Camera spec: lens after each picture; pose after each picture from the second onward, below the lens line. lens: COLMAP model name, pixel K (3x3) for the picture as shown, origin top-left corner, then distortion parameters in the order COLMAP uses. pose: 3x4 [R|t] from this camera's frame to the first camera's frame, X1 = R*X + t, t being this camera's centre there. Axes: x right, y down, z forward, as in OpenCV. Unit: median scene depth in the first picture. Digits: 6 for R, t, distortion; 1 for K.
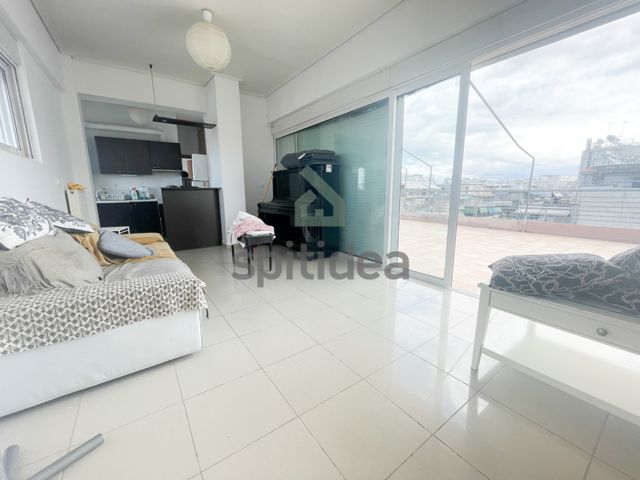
lens RADIAL K [[259.9, 0, 319.4], [0, 259.9, 239.5], [0, 0, 1]] dist [-0.001316, -0.000097]
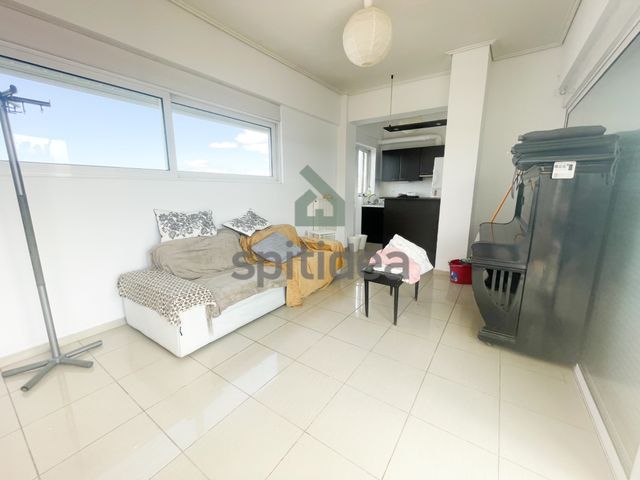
lens RADIAL K [[259.9, 0, 320.6], [0, 259.9, 240.8], [0, 0, 1]] dist [-0.001316, -0.000097]
pose [[0.349256, 0.186155, -0.918350, 0.284670], [-0.169343, 0.976469, 0.133533, -0.131290], [0.921598, 0.108879, 0.372562, 0.423528]]
